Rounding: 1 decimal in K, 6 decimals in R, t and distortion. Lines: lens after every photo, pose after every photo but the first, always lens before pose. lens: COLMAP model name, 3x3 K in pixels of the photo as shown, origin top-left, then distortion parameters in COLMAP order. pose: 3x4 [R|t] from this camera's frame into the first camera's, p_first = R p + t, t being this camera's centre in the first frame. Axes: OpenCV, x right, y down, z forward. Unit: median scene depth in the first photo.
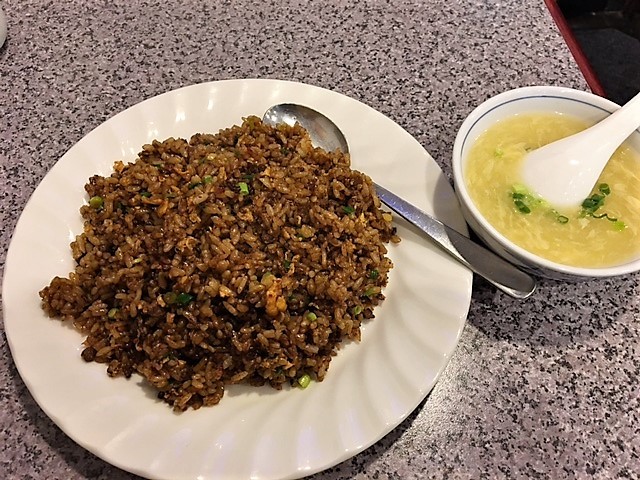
lens RADIAL K [[531.0, 0, 319.3], [0, 531.0, 224.2], [0, 0, 1]] dist [0.036205, -0.053015]
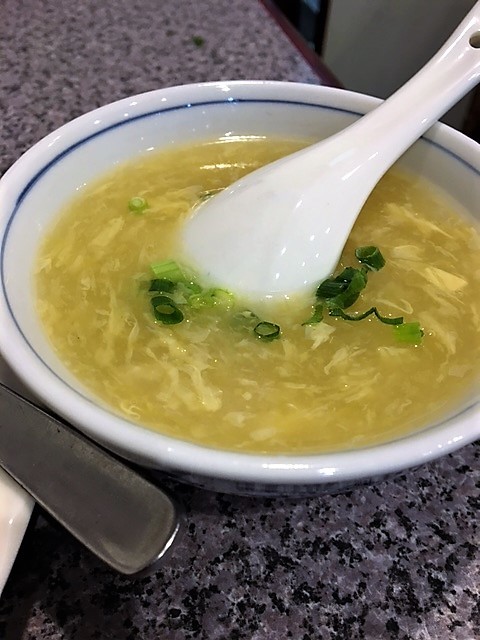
lens RADIAL K [[531.0, 0, 239.7], [0, 531.0, 317.2], [0, 0, 1]] dist [0.036205, -0.053015]
pose [[0.993988, -0.080107, 0.074639, 0.391138], [0.093218, 0.976739, -0.193112, 0.052288], [-0.057433, 0.198909, 0.978334, 0.595023]]
